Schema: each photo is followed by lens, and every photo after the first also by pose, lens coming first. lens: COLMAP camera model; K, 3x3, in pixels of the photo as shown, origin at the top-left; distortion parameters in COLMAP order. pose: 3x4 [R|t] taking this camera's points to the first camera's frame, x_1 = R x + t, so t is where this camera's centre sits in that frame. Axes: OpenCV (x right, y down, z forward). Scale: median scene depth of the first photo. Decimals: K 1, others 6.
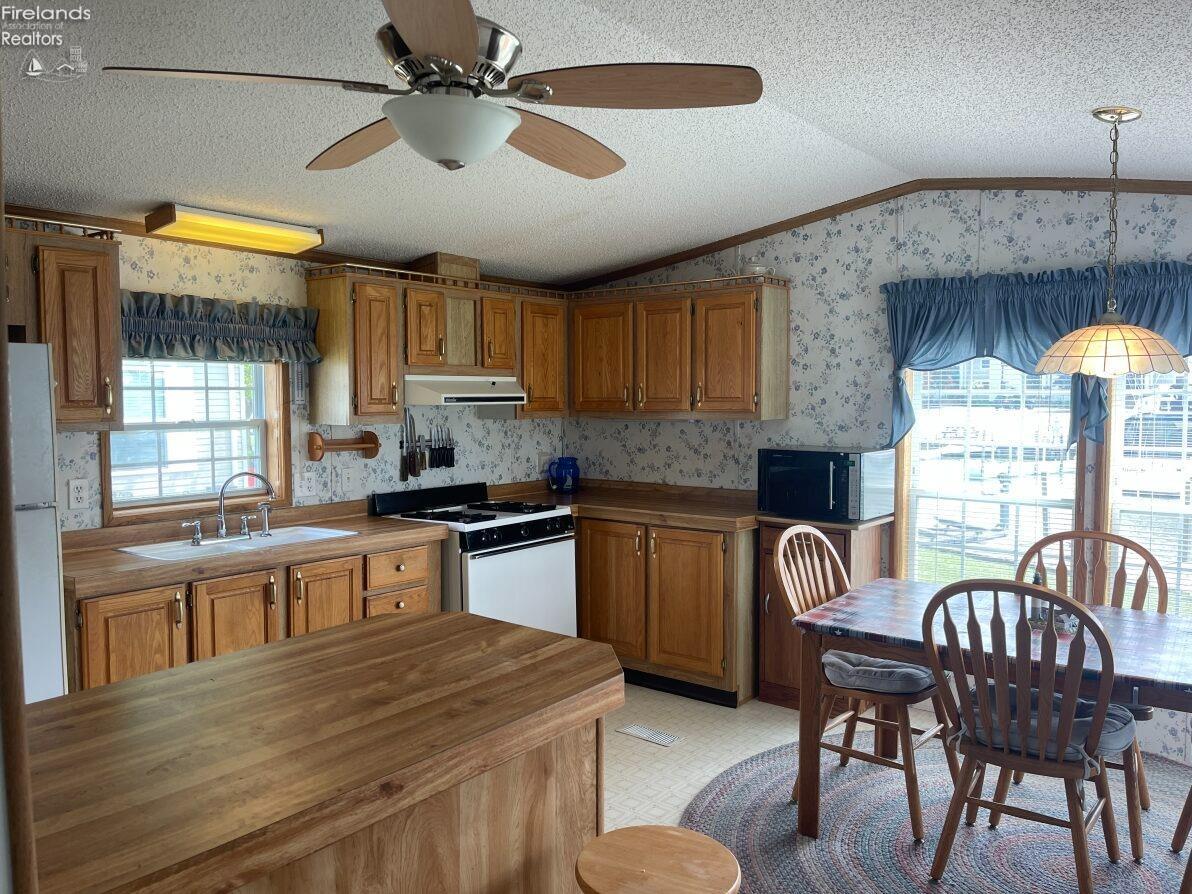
lens RADIAL K [[894.9, 0, 591.9], [0, 894.9, 447.3], [0, 0, 1]] dist [0.051894, -0.078310]
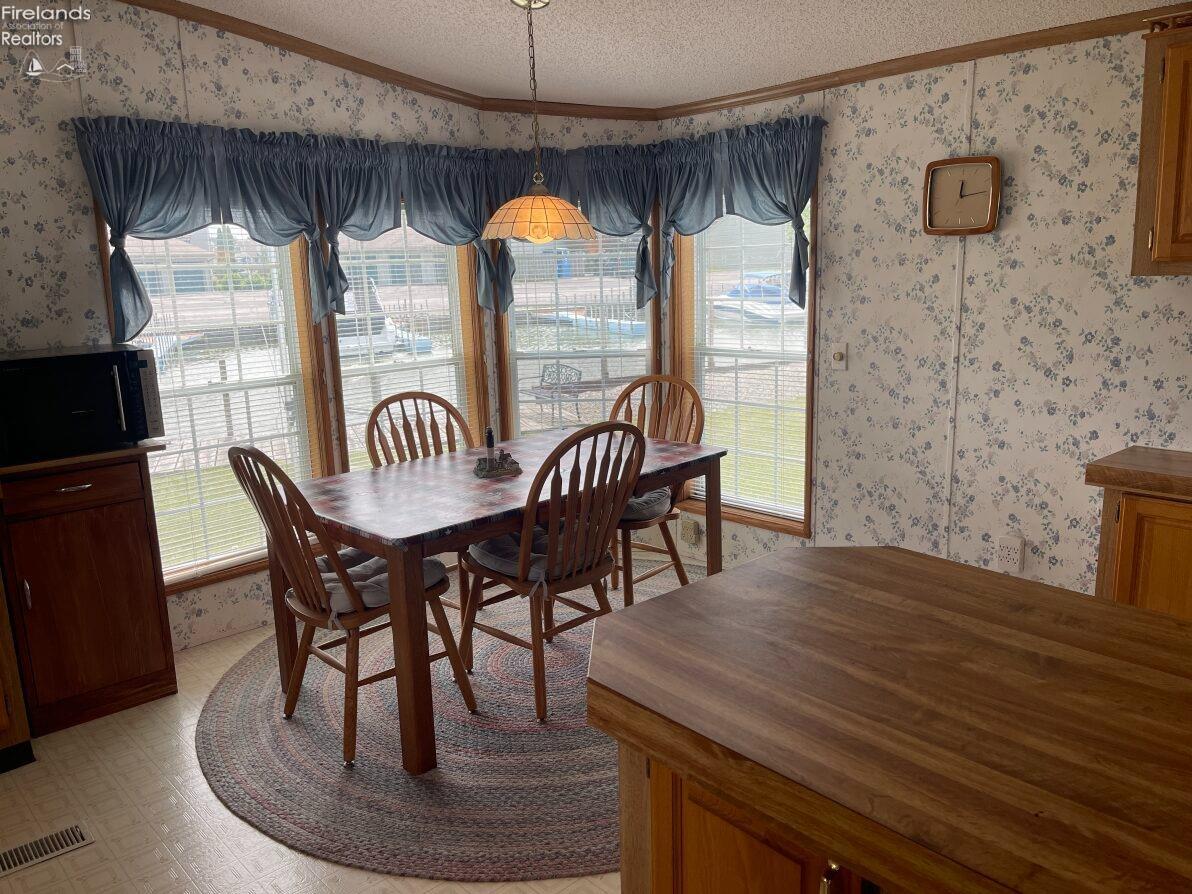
lens RADIAL K [[894.9, 0, 597.6], [0, 894.9, 452.8], [0, 0, 1]] dist [0.051894, -0.078310]
pose [[0.152778, -0.206717, 0.966399, -0.363481], [0.090077, 0.976721, 0.194684, -0.019947], [-0.984147, 0.057307, 0.167842, 0.469086]]
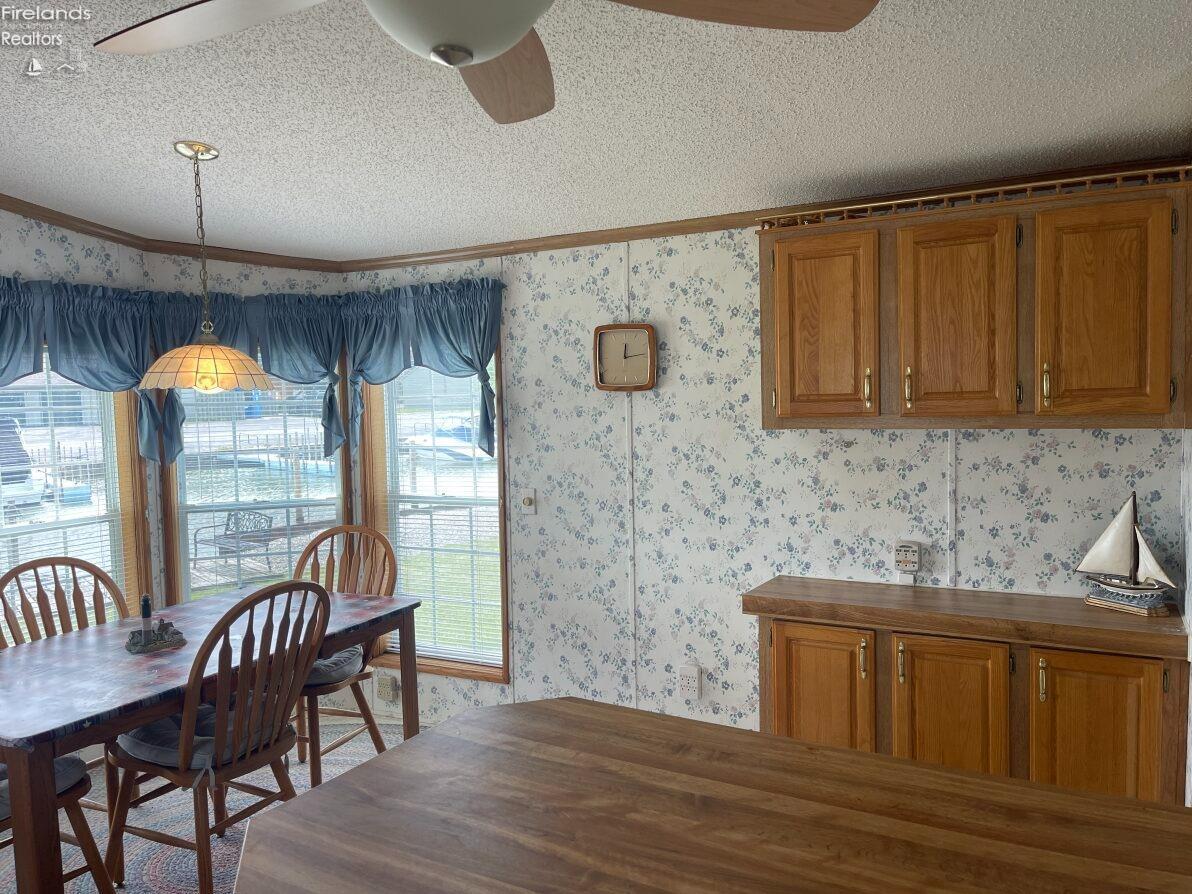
lens RADIAL K [[894.9, 0, 610.7], [0, 894.9, 453.9], [0, 0, 1]] dist [0.051894, -0.078310]
pose [[-0.184572, -0.057509, 0.981135, -0.365207], [0.081952, 0.993909, 0.073675, -0.028200], [-0.979396, 0.094004, -0.178735, 0.454676]]
